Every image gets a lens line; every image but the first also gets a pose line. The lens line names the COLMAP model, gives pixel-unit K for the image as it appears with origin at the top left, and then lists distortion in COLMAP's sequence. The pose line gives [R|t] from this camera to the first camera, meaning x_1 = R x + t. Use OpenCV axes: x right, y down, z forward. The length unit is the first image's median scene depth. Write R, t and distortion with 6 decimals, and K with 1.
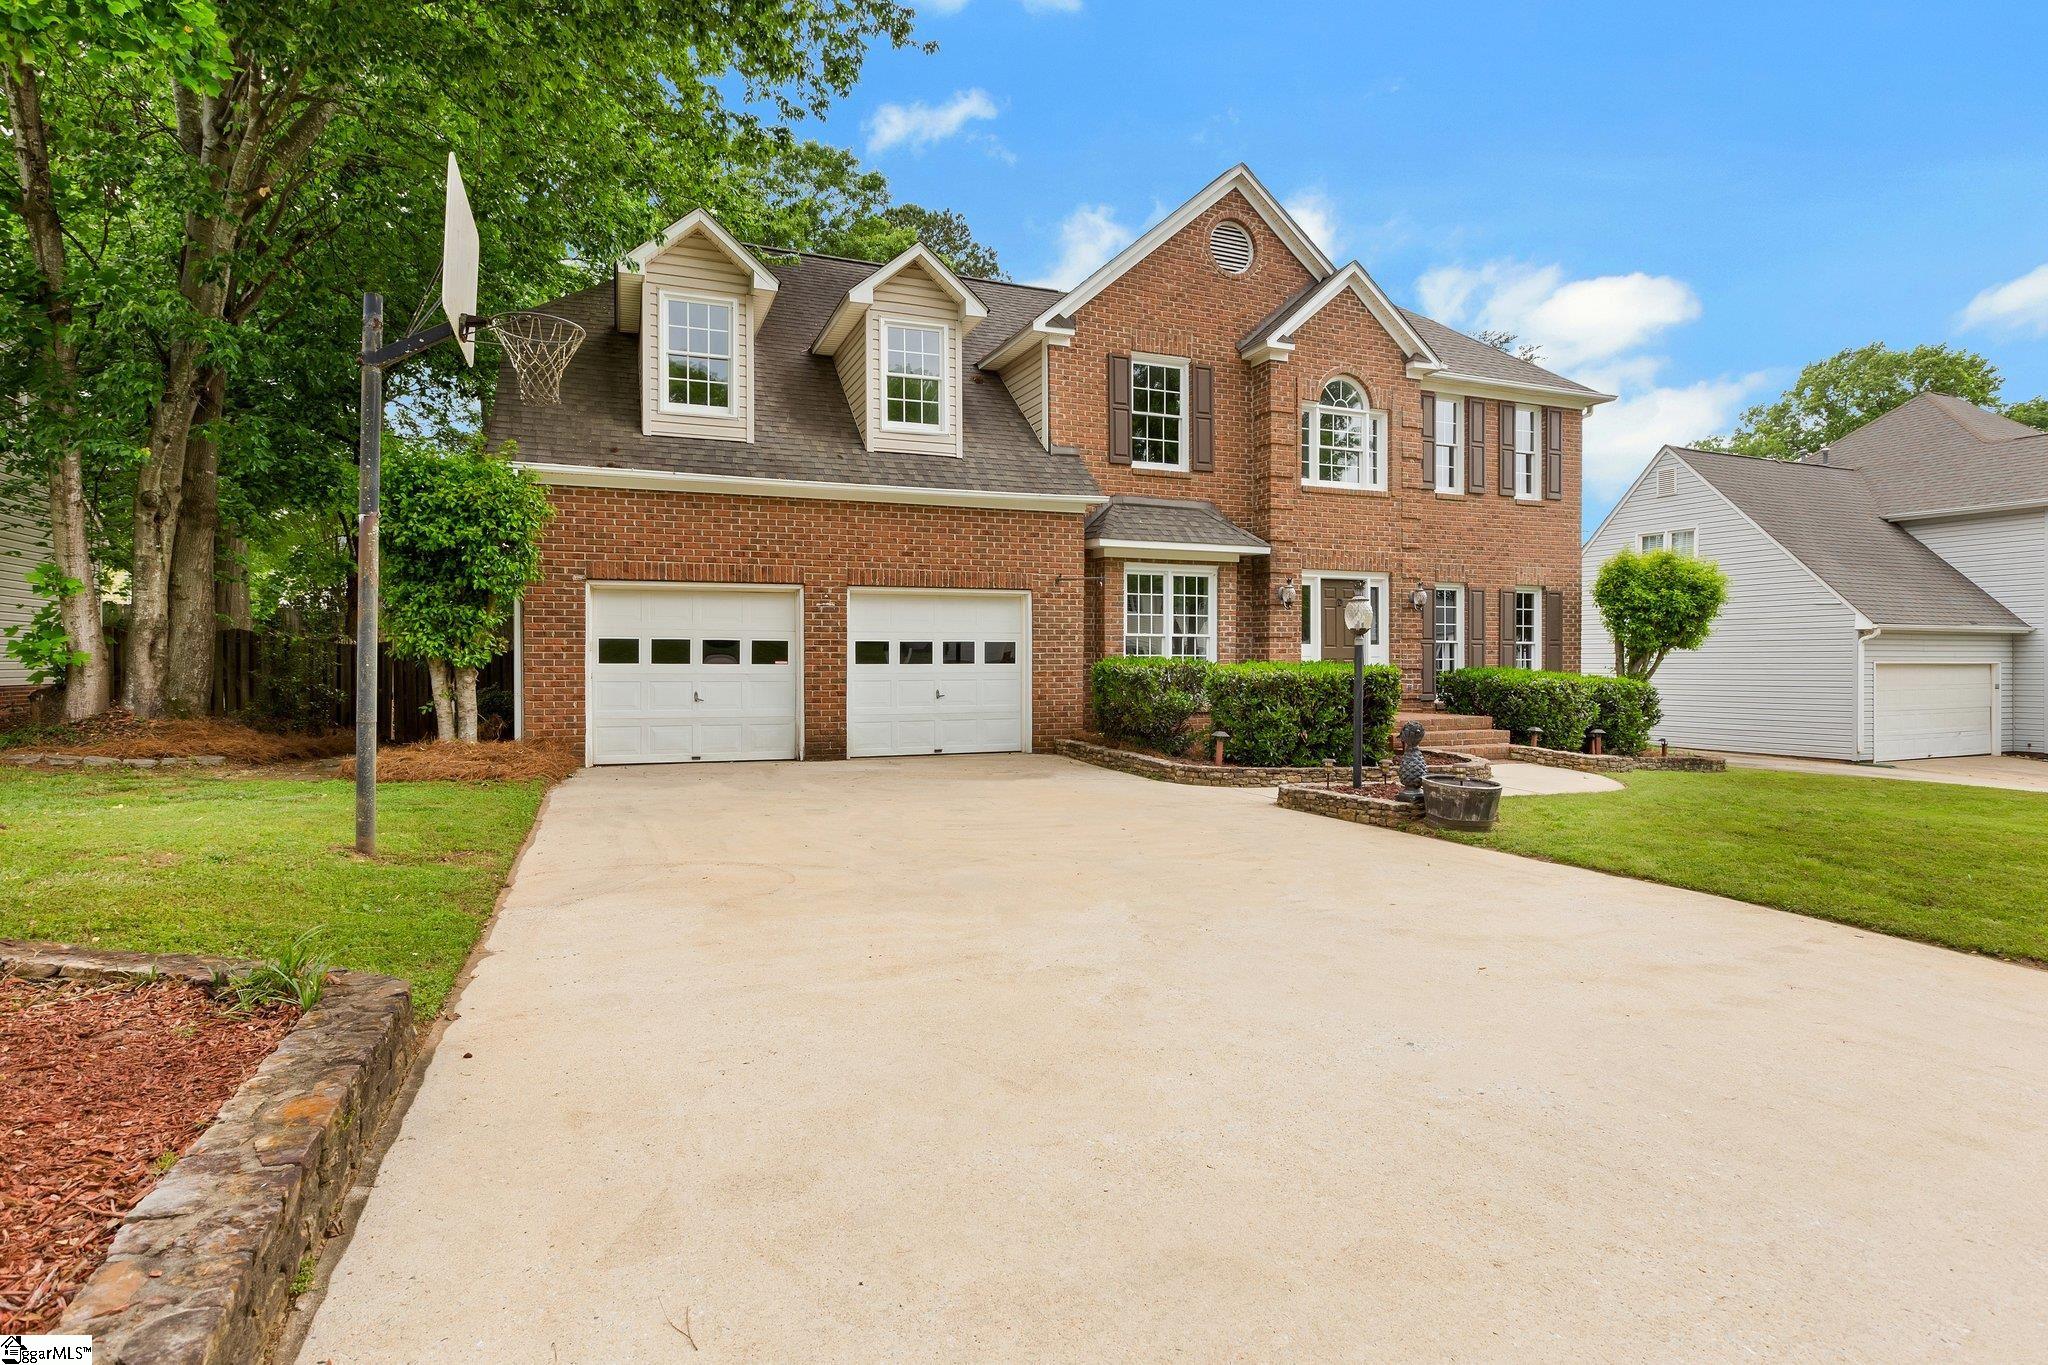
lens RADIAL K [[1082.3, 0, 1024.0], [0, 1082.3, 682.5], [0, 0, 1]] dist [-0.000077, -0.000072]
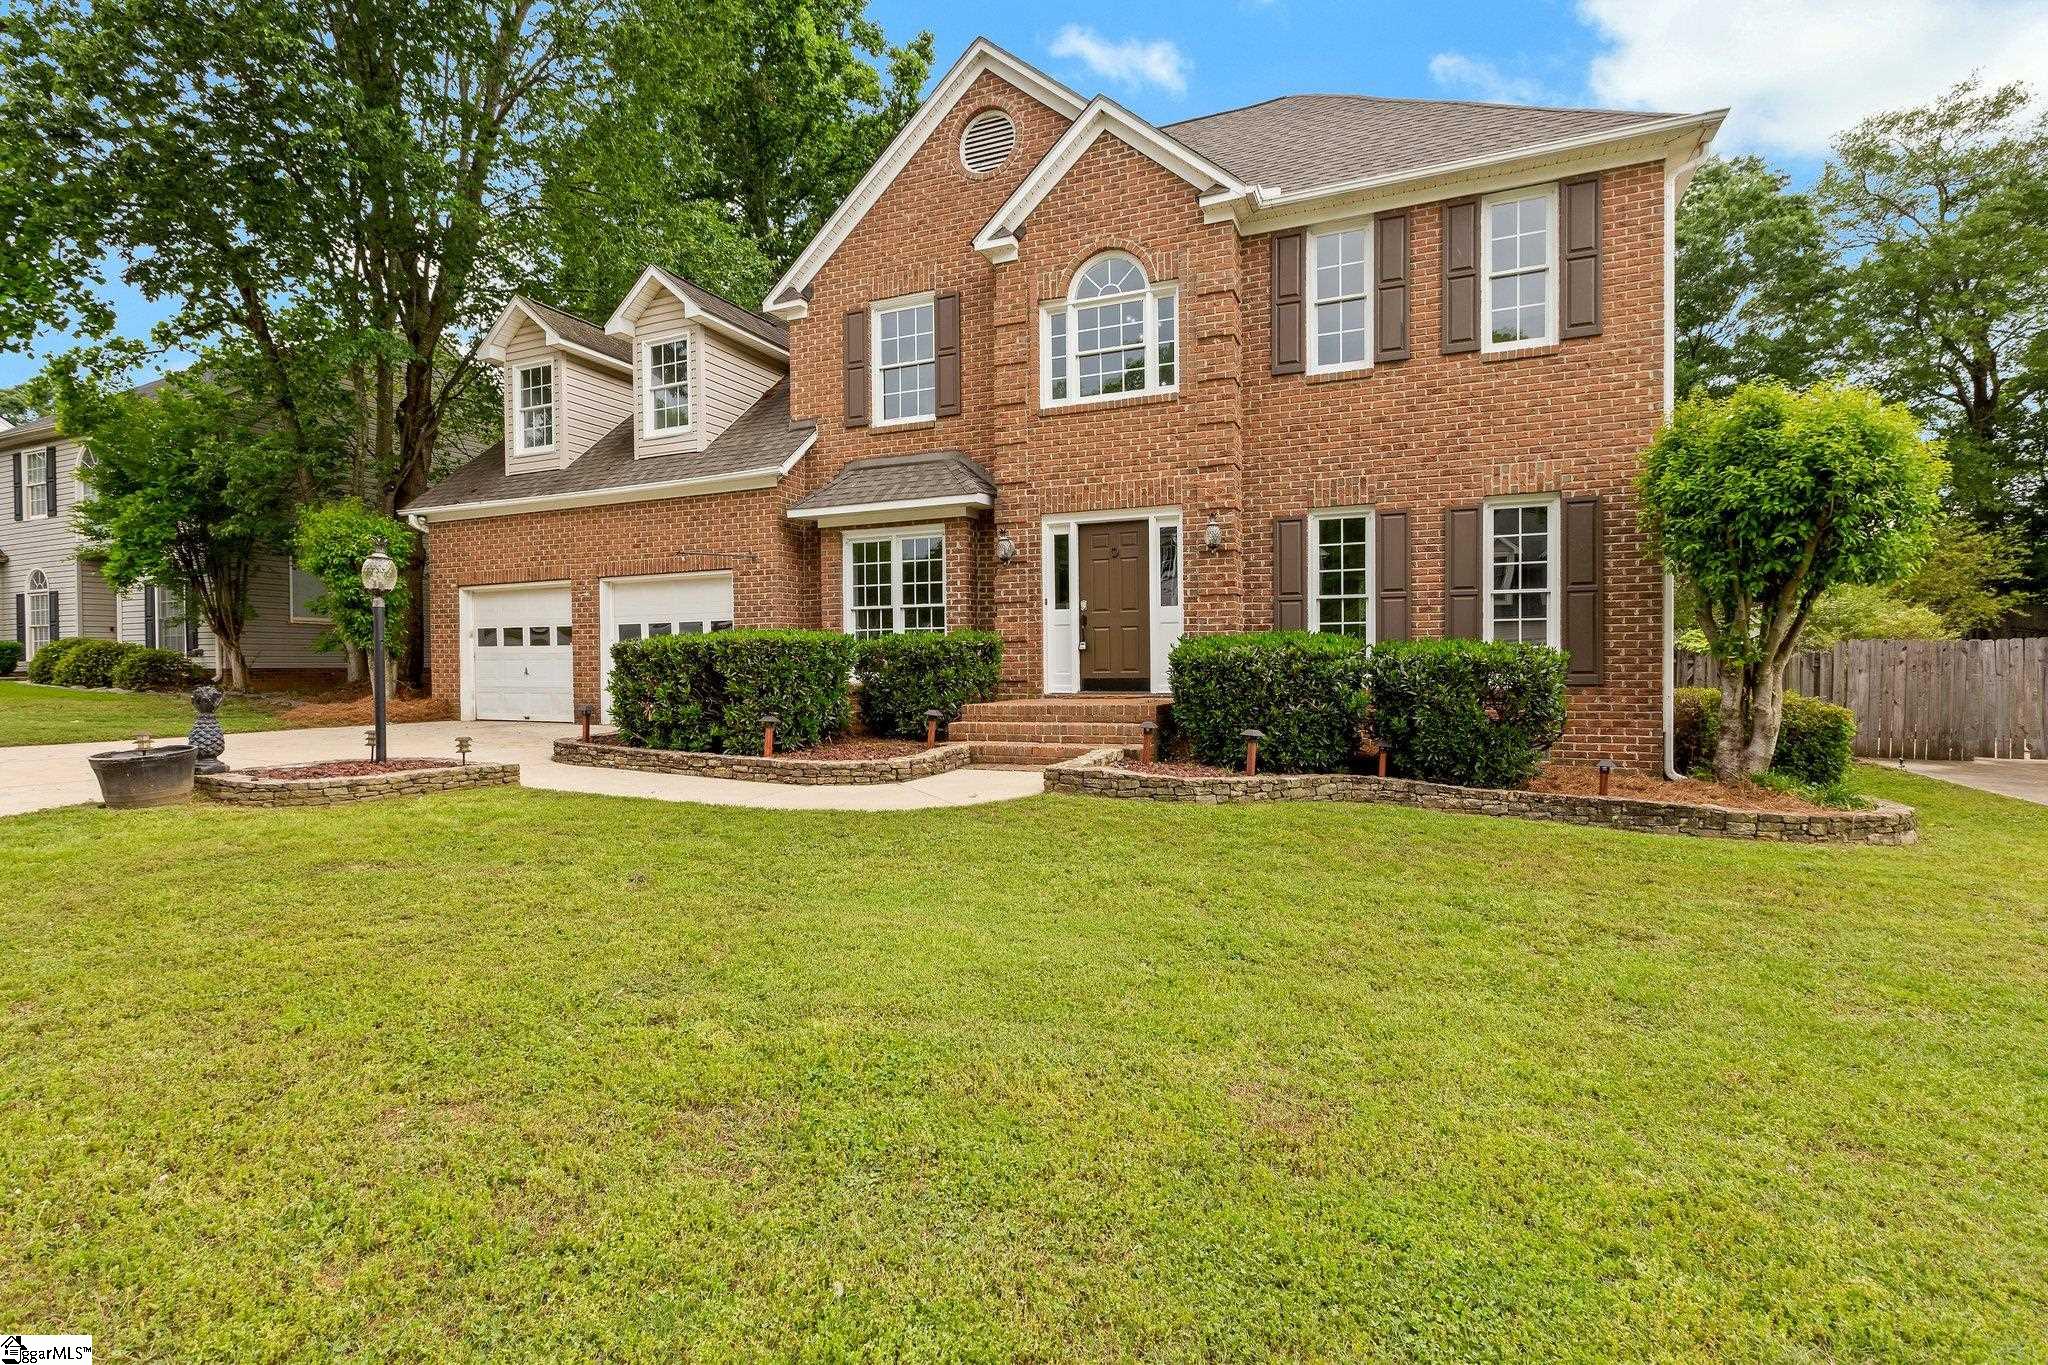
lens RADIAL K [[906.4, 0, 1024.6], [0, 906.4, 659.8], [0, 0, 1]] dist [0.000073, 0.000038]
pose [[0.708927, 0.001710, -0.705280, 0.726941], [0.005298, 0.999956, 0.007749, -0.004373], [0.705262, -0.009230, 0.708887, 0.528123]]
